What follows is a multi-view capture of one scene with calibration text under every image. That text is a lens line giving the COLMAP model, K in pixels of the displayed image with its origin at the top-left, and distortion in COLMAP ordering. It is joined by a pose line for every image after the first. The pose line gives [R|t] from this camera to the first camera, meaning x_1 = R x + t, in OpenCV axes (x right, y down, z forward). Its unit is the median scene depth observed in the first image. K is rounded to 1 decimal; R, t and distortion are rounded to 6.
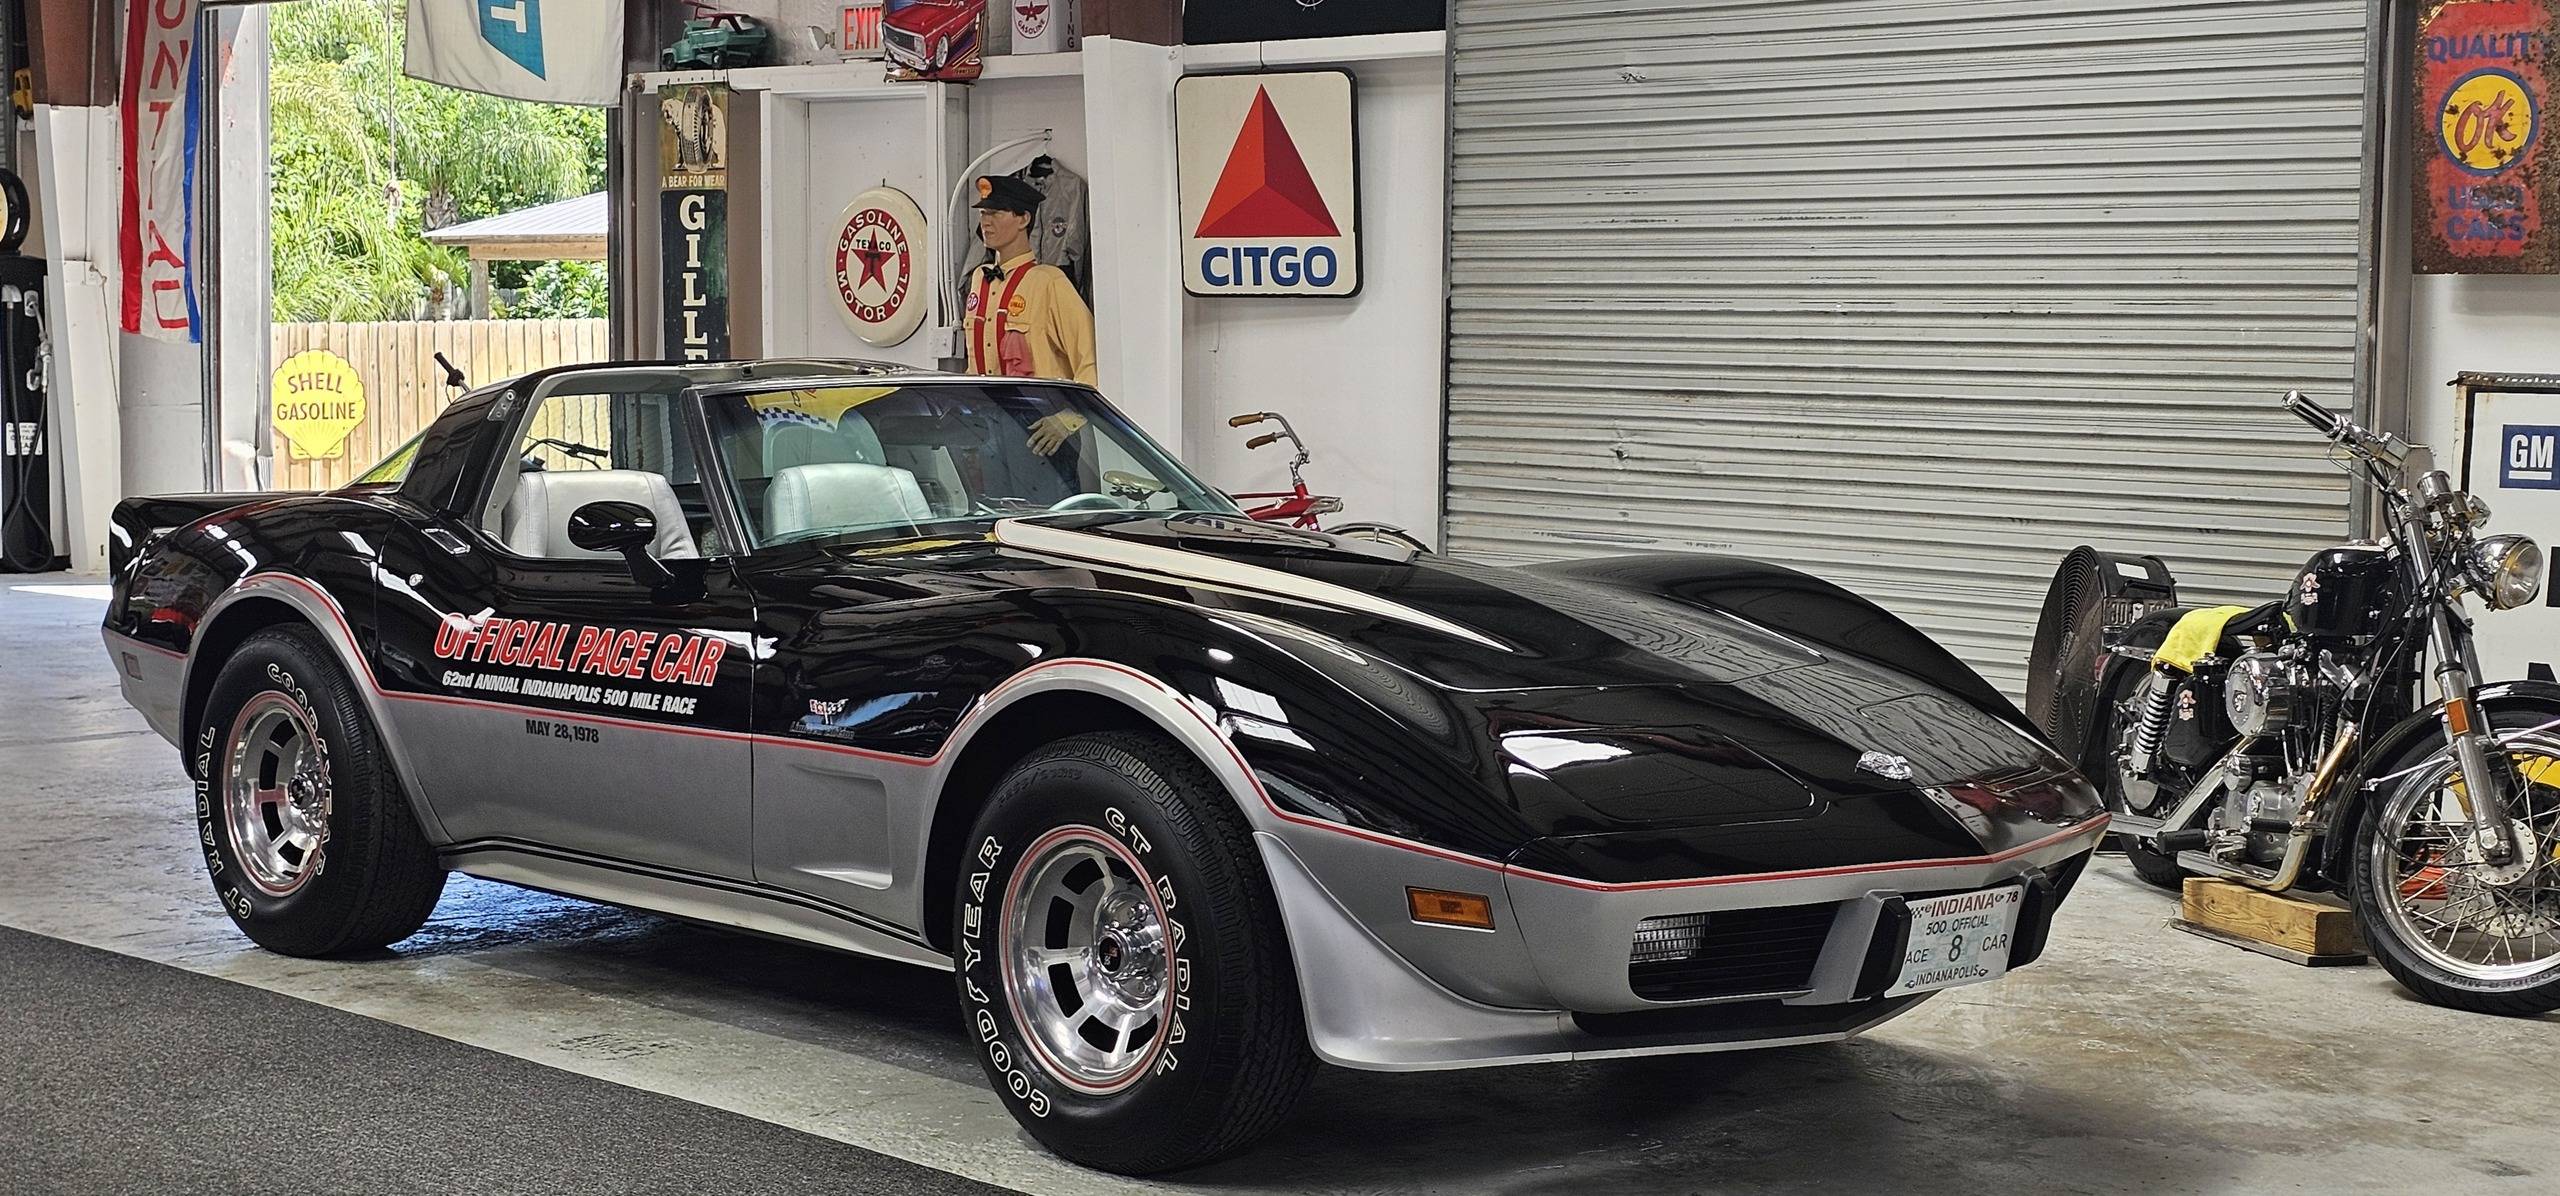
lens RADIAL K [[3507.4, 0, 1305.9], [0, 3507.4, 603.4], [0, 0, 1]] dist [0.084528, 0.000000]
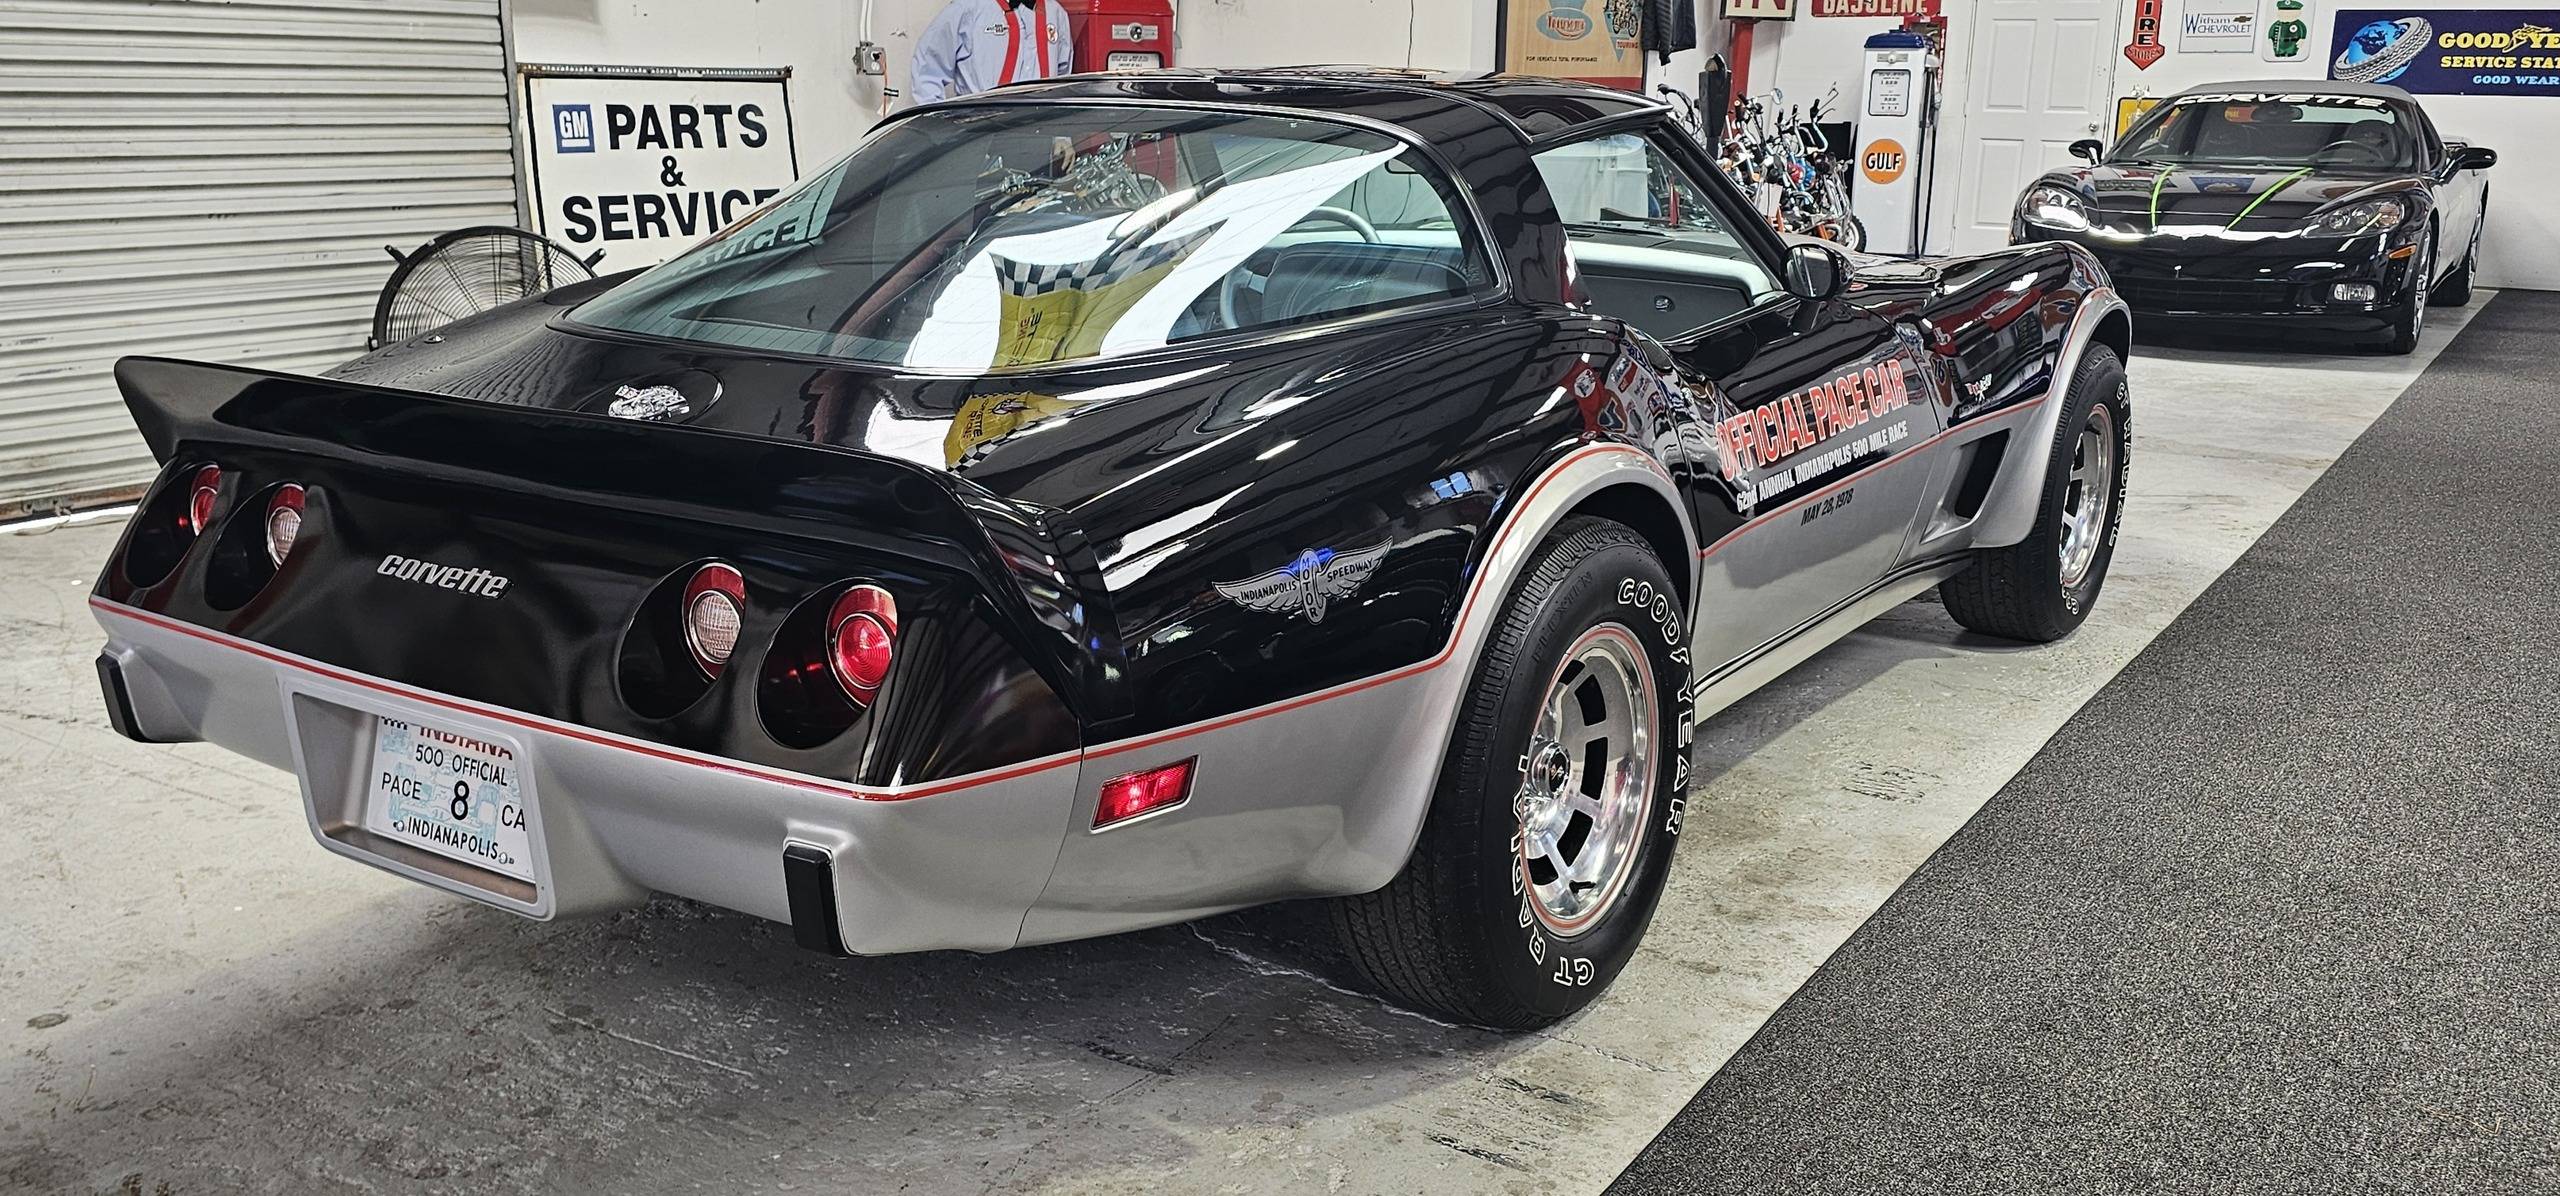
lens RADIAL K [[2173.3, 0, 1306.9], [0, 2173.3, 591.9], [0, 0, 1]] dist [0.076222, -0.081527]
pose [[-0.212719, -0.241756, 0.946734, -0.524745], [0.059863, 0.963864, 0.259581, -0.070311], [-0.975278, 0.111892, -0.190560, 0.902009]]
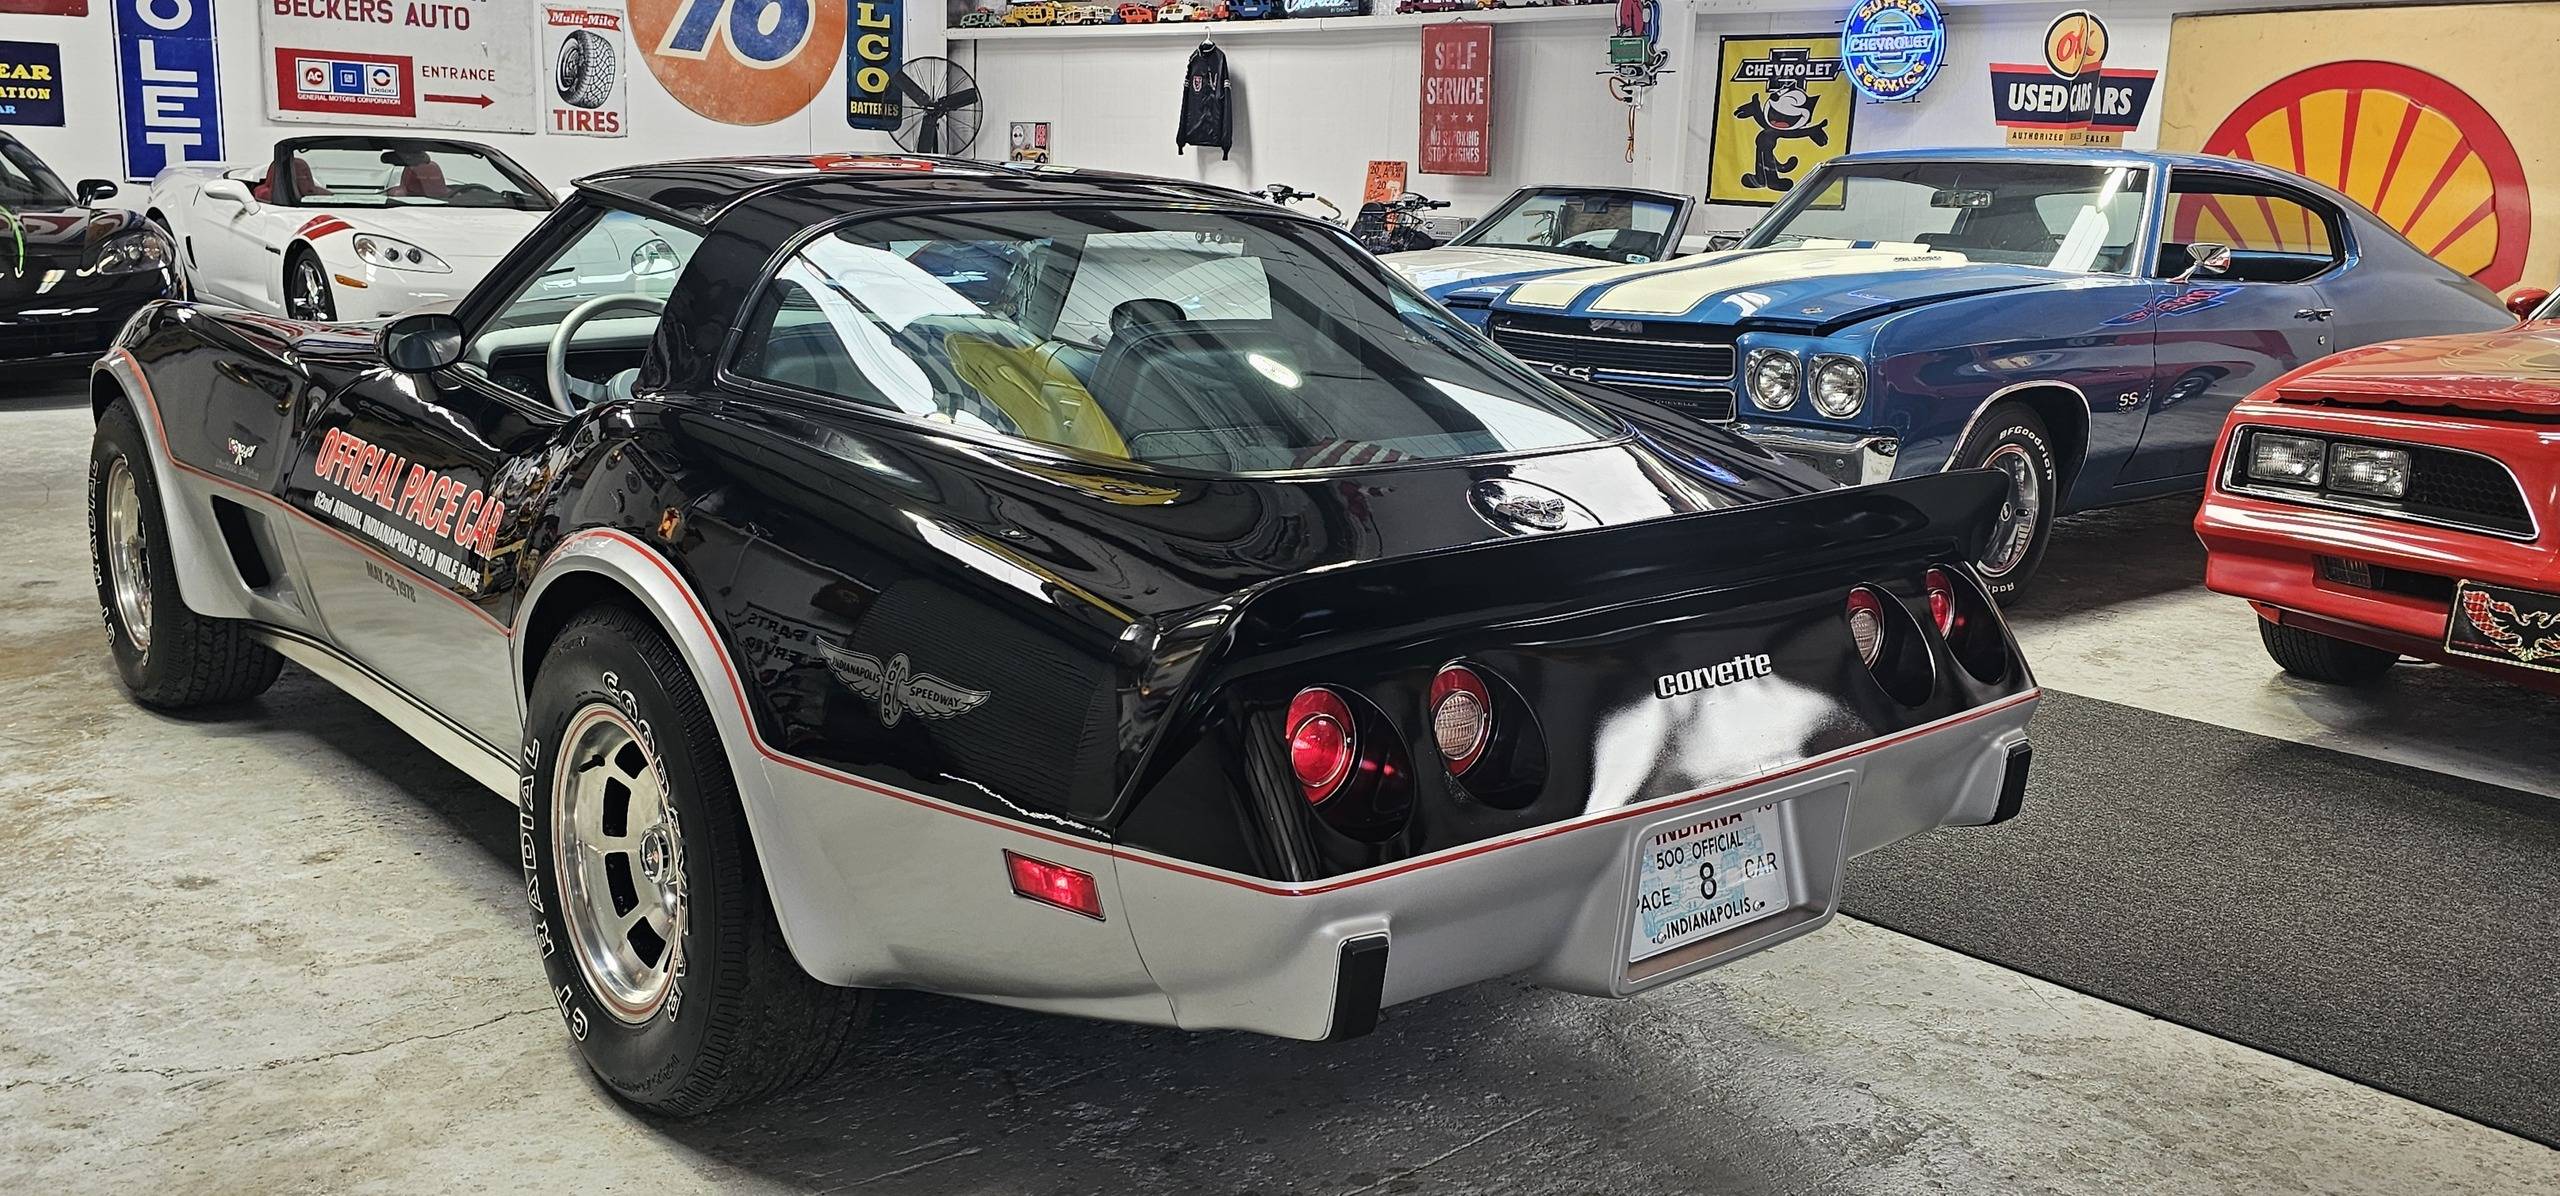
lens RADIAL K [[2115.4, 0, 1315.6], [0, 2115.4, 592.3], [0, 0, 1]] dist [0.063628, -0.051118]
pose [[-0.997403, -0.053472, 0.048241, -0.211785], [-0.037867, 0.959177, 0.280261, -0.095787], [-0.061258, 0.277707, -0.958711, 1.219119]]
